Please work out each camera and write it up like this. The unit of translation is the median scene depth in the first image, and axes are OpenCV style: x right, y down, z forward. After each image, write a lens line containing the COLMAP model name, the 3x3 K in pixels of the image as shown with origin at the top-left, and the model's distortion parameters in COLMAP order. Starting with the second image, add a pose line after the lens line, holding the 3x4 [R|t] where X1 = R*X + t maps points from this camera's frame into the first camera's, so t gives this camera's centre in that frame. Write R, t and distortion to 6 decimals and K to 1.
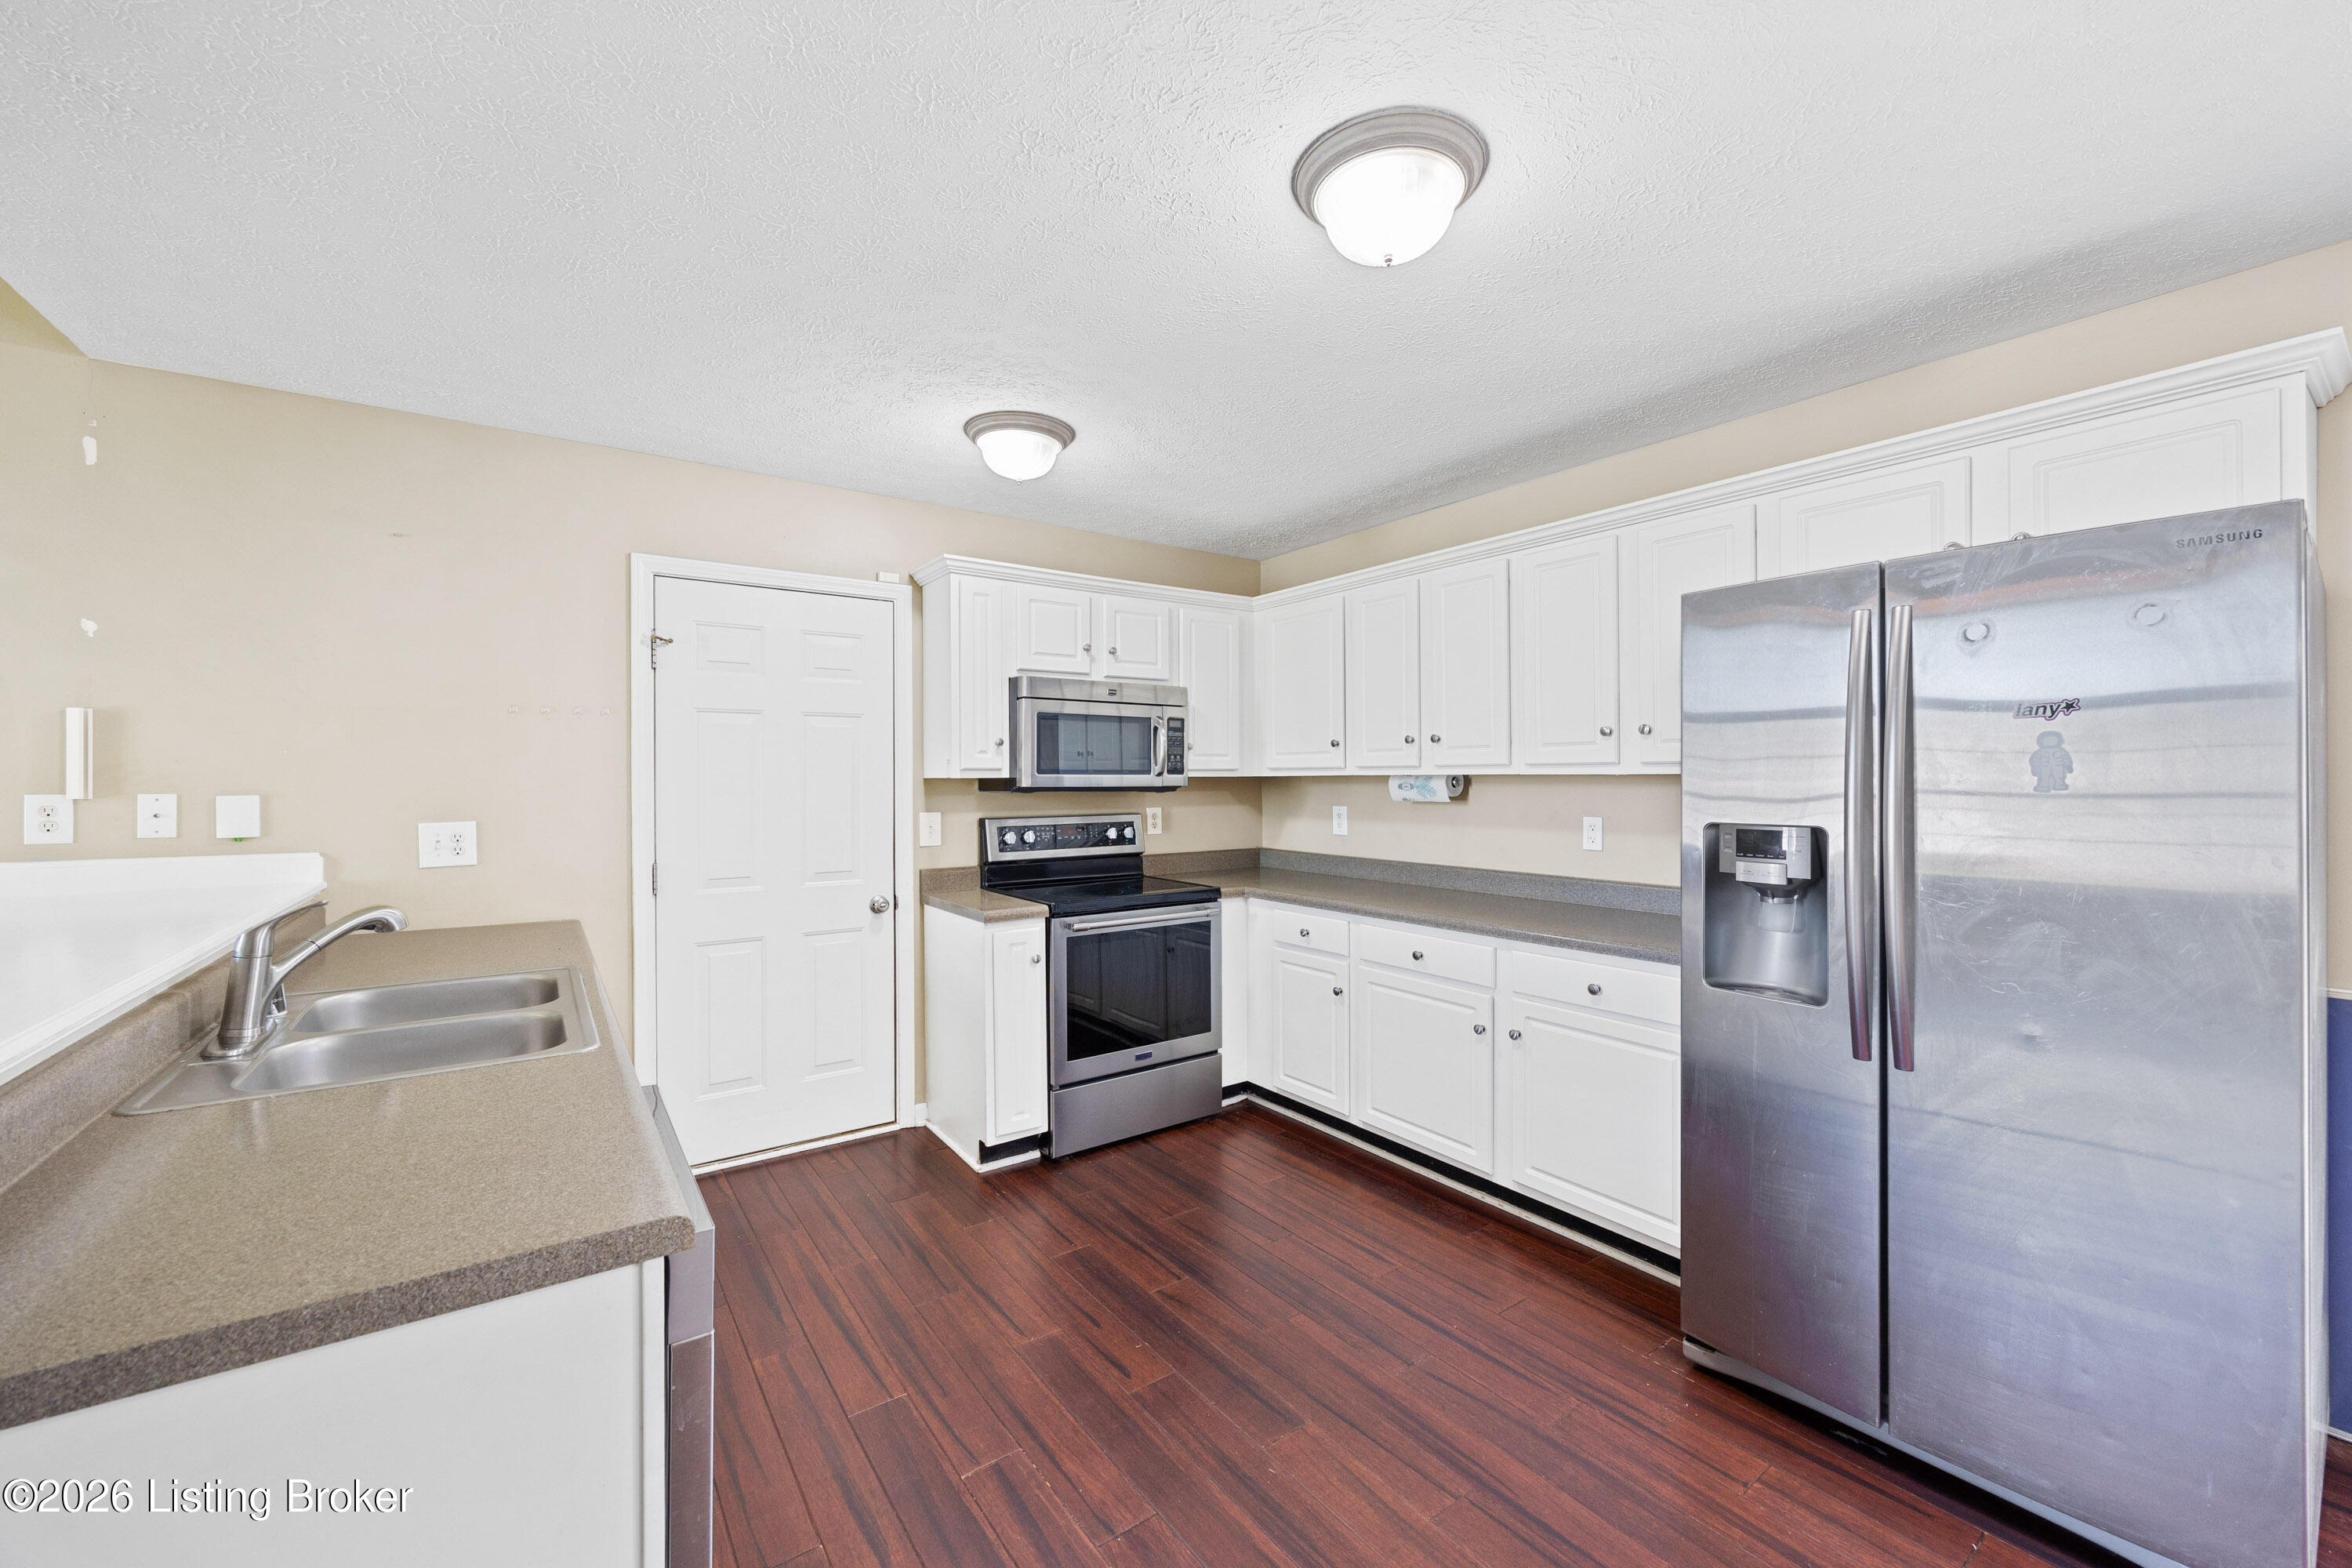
lens RADIAL K [[916.3, 0, 1179.8], [0, 916.3, 779.6], [0, 0, 1]] dist [-0.003304, -0.000100]
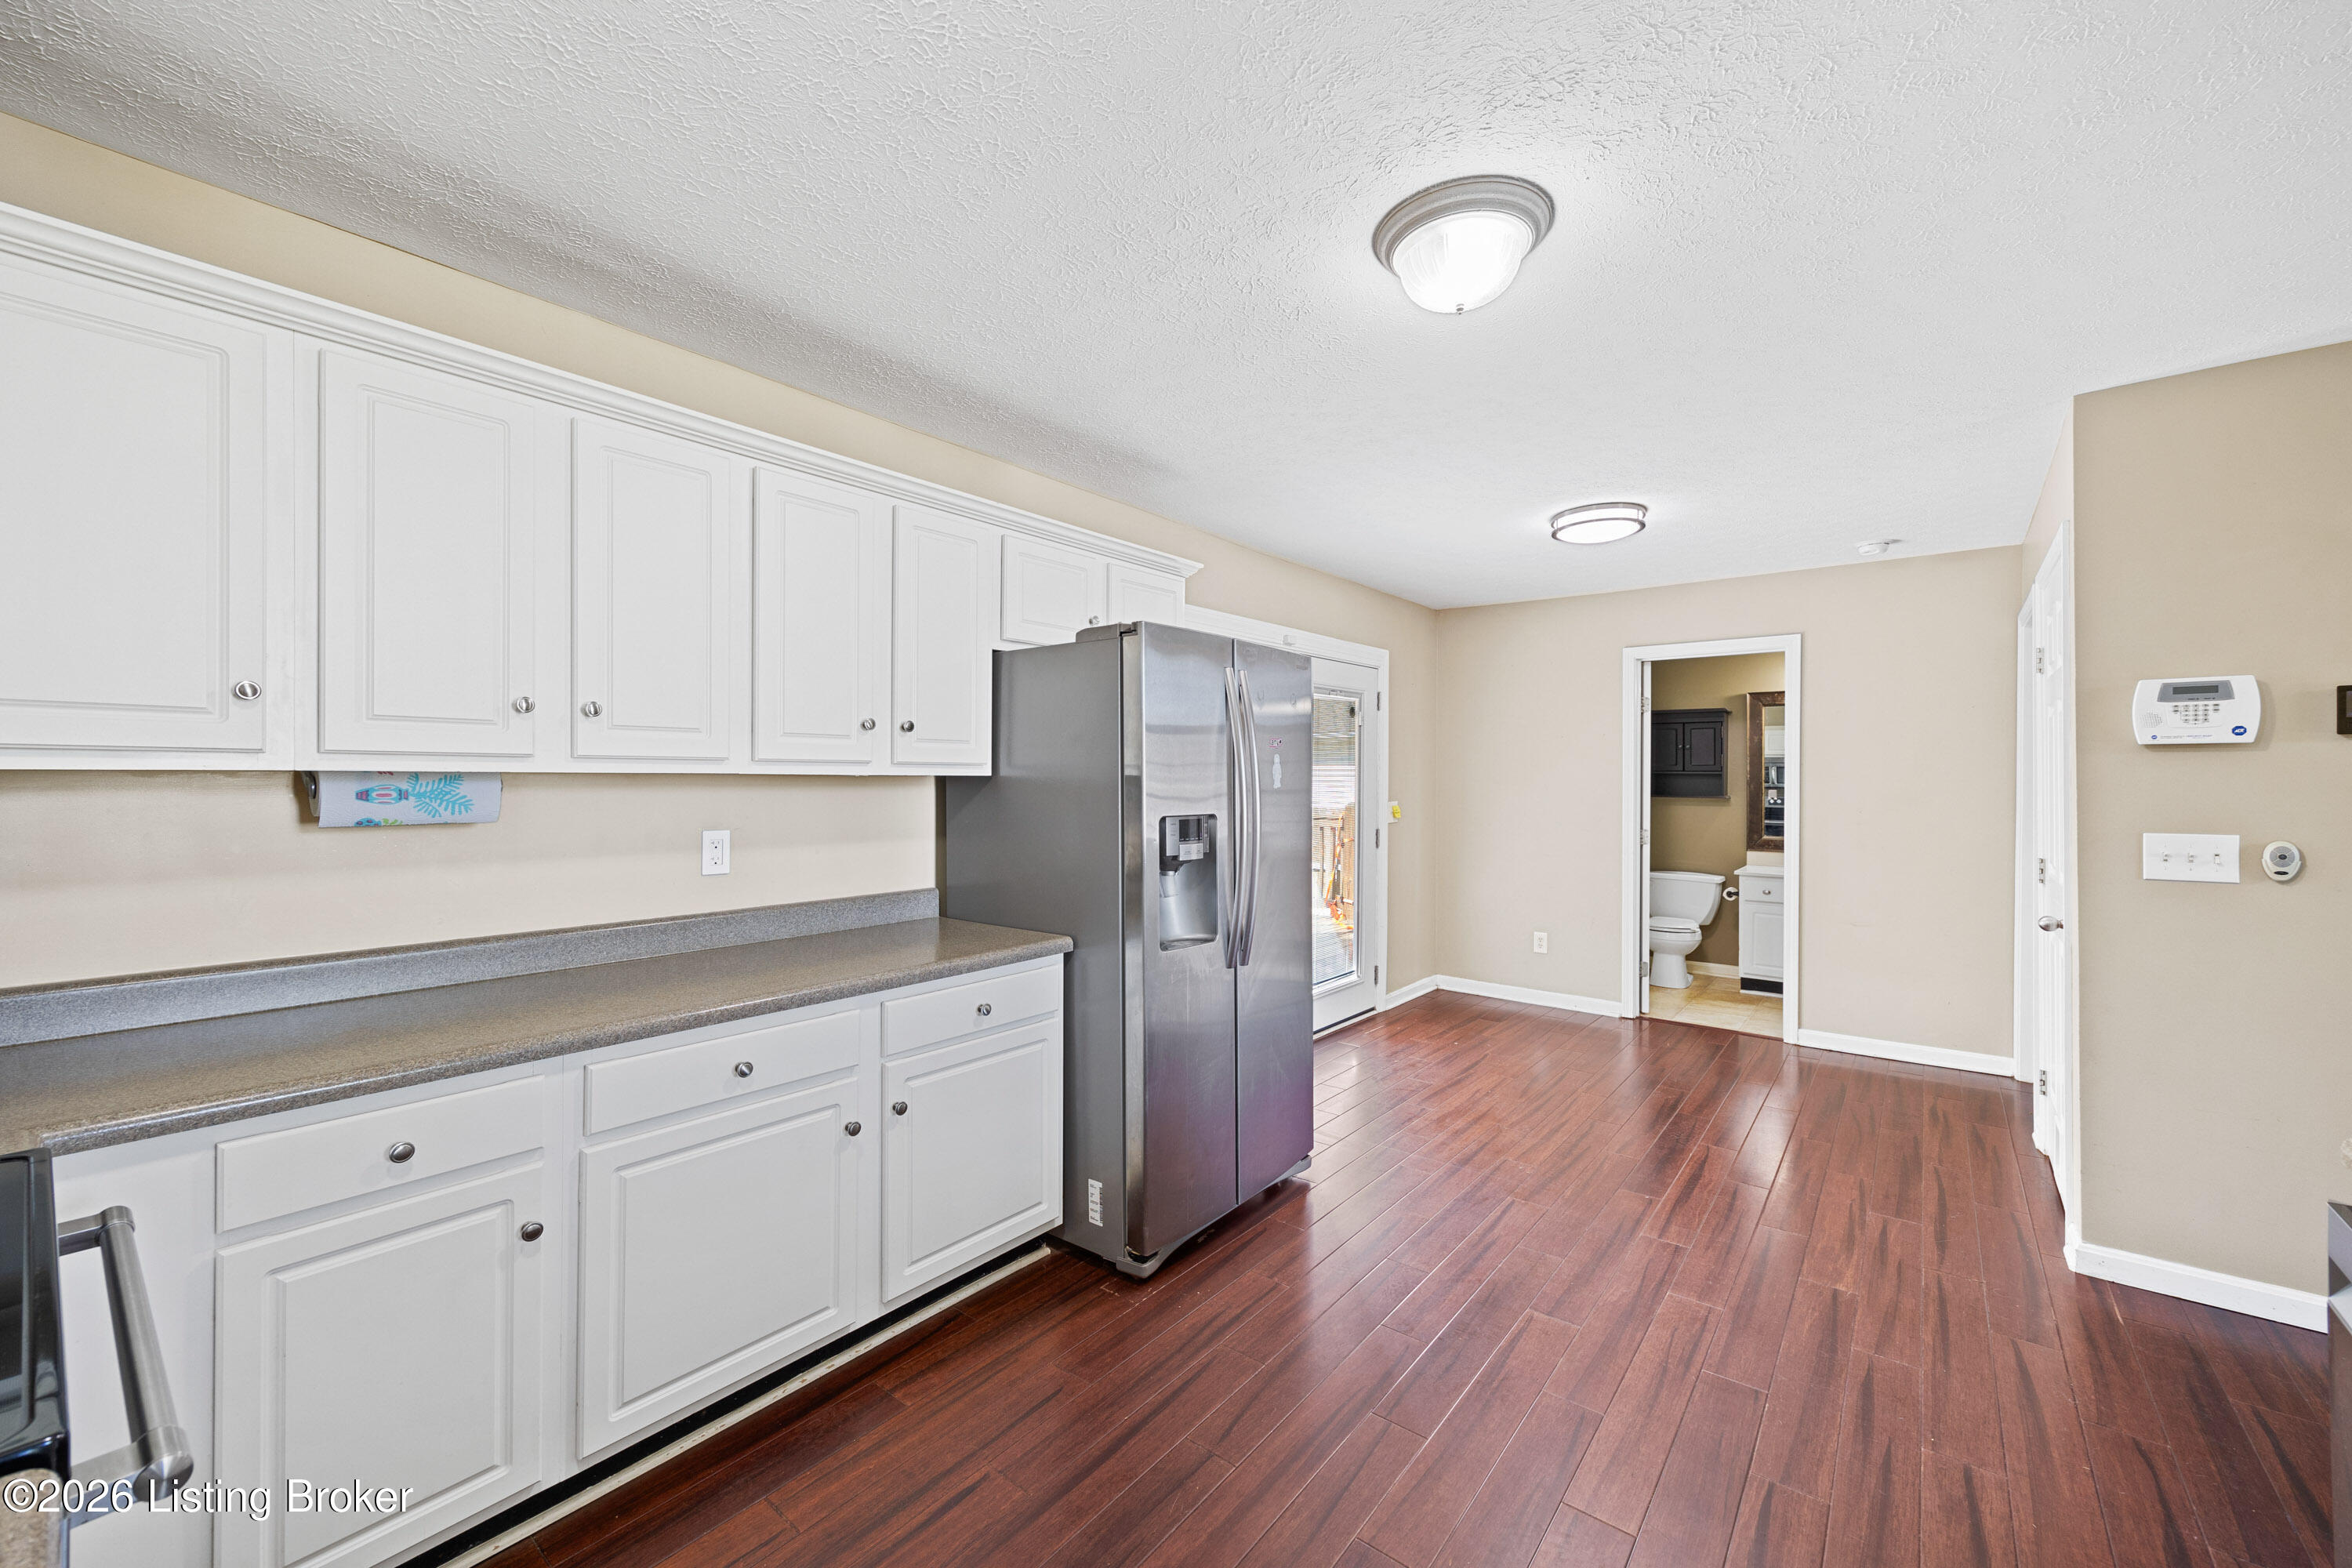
lens RADIAL K [[923.9, 0, 1176.9], [0, 923.9, 778.3], [0, 0, 1]] dist [-0.000663, -0.000223]
pose [[-0.266135, 0.002838, 0.963932, -0.349181], [0.000252, 0.999996, -0.002874, -0.000110], [-0.963936, -0.000522, -0.266134, 0.752672]]
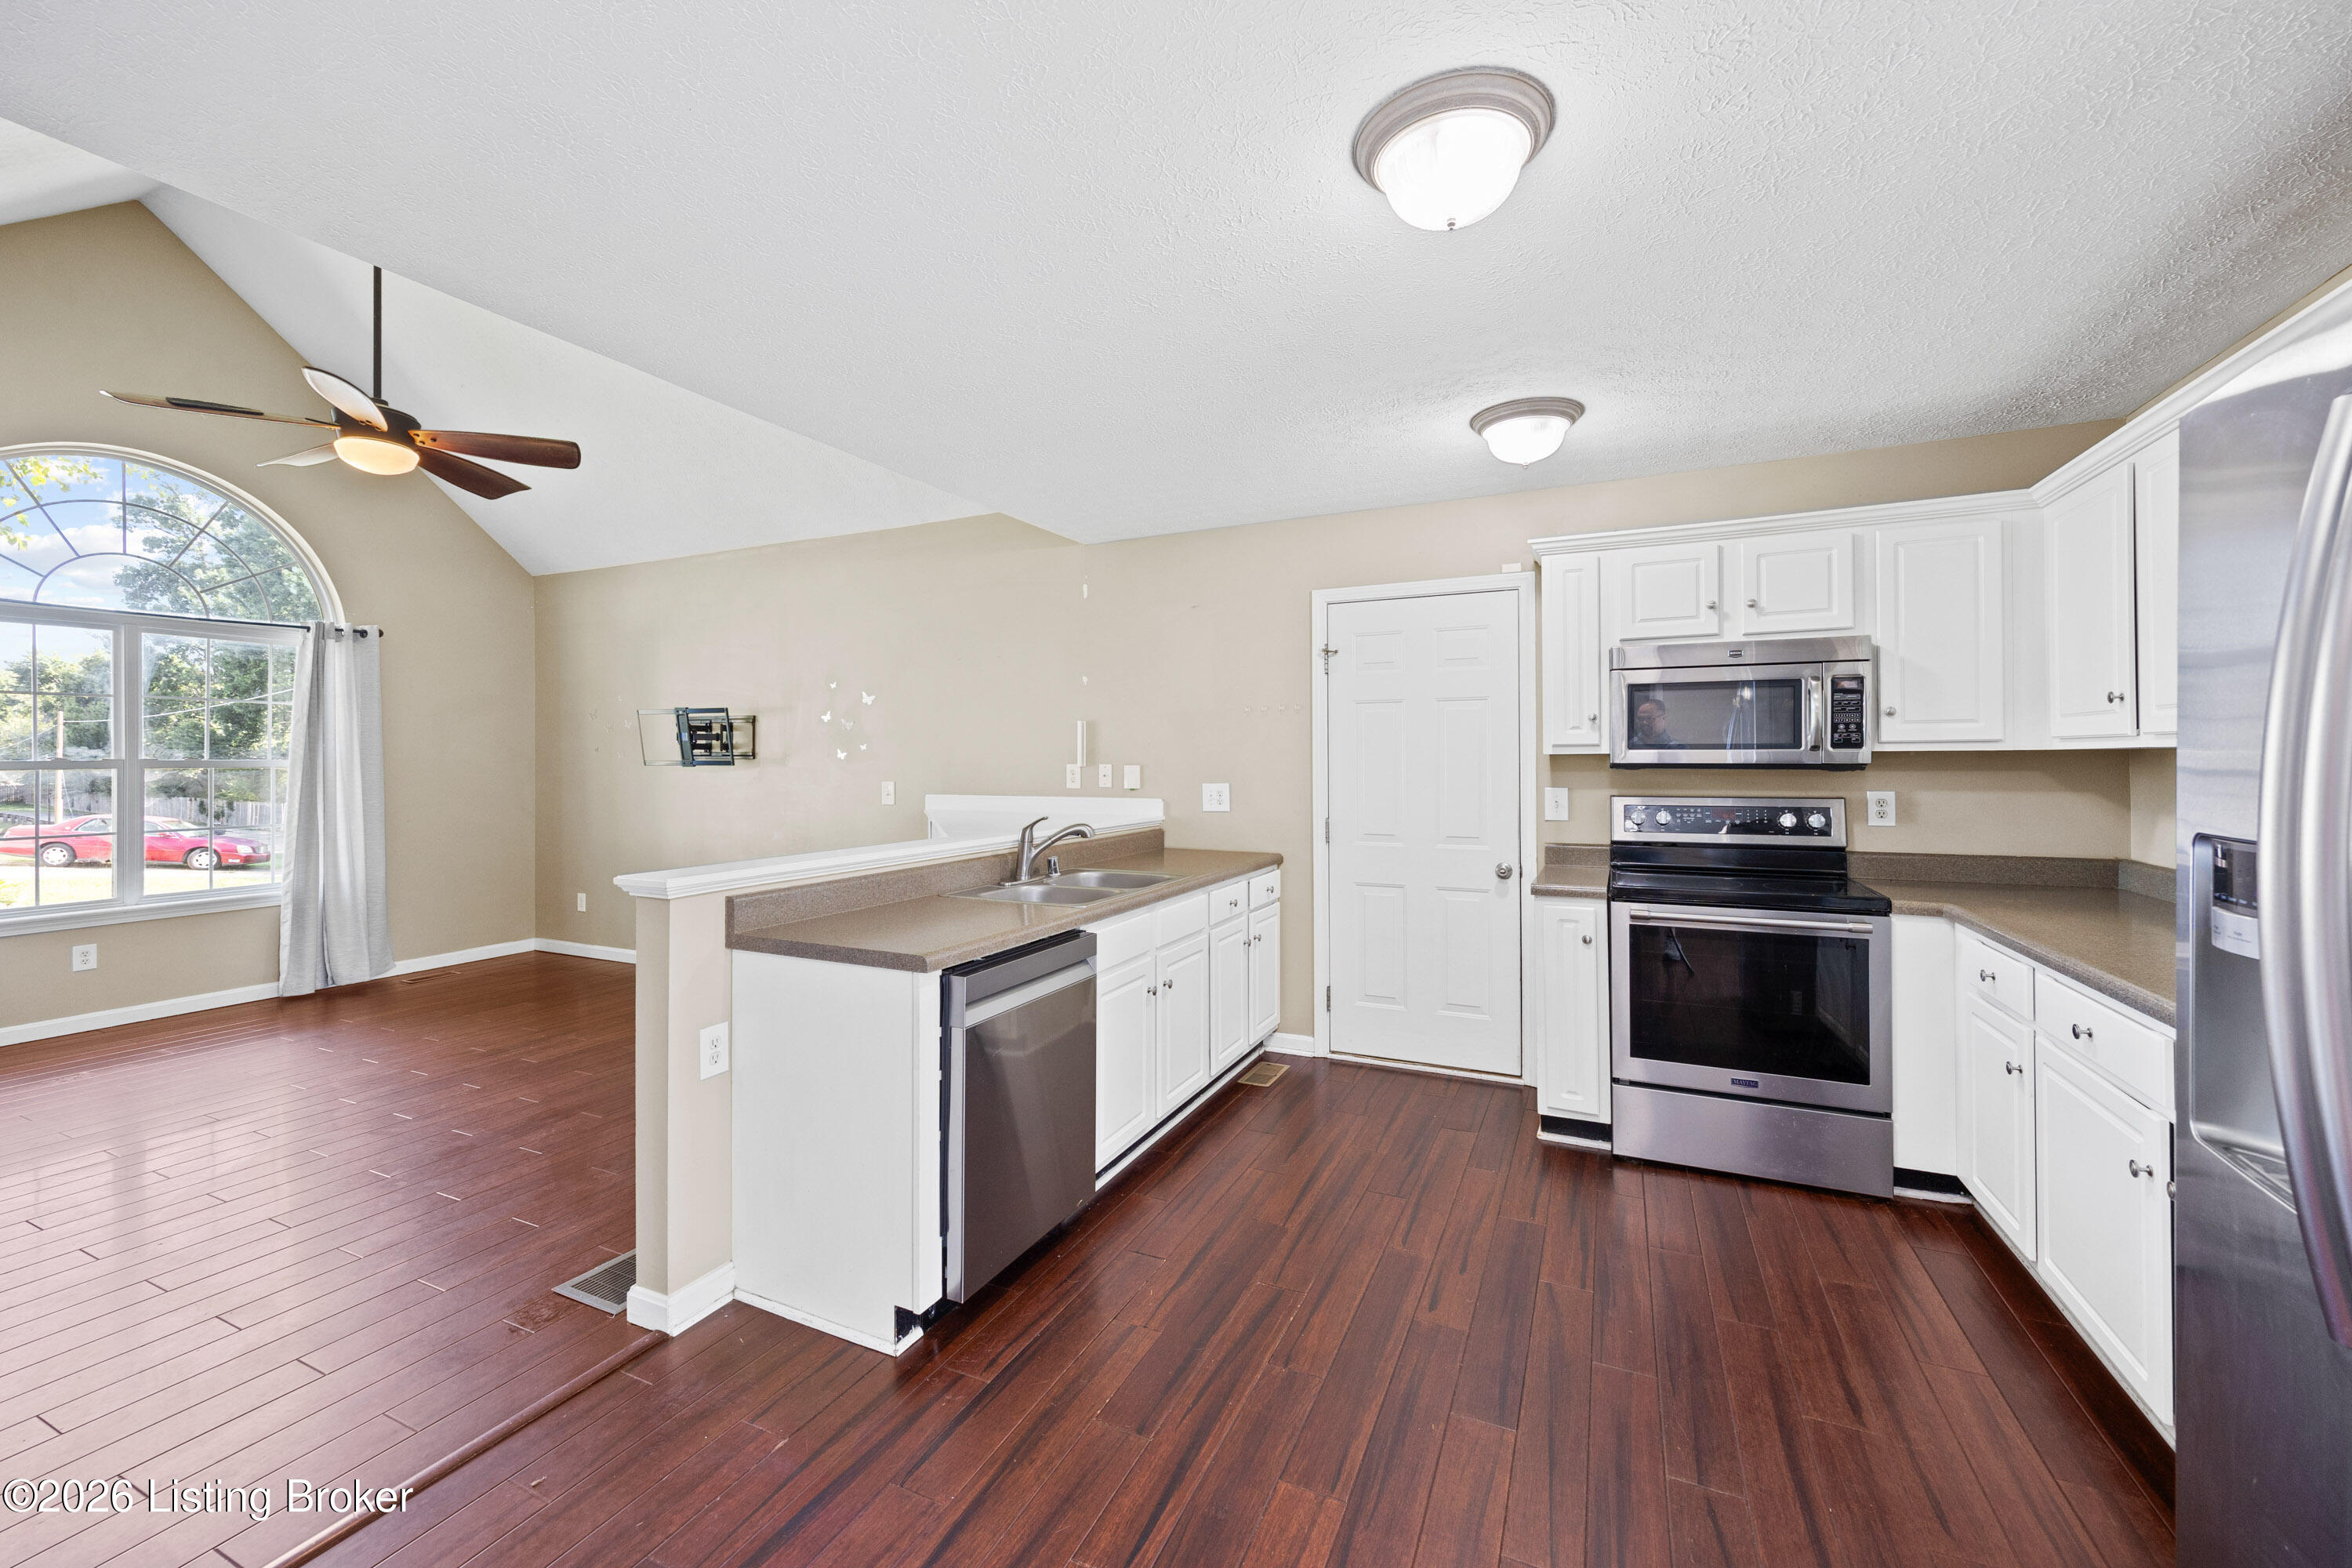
lens RADIAL K [[931.4, 0, 1170.2], [0, 931.4, 760.7], [0, 0, 1]] dist [0.003696, 0.000259]
pose [[0.484828, 0.002871, -0.874605, 0.439979], [0.002090, 0.999988, 0.004441, -0.000195], [0.874607, -0.003981, 0.484816, 0.116823]]
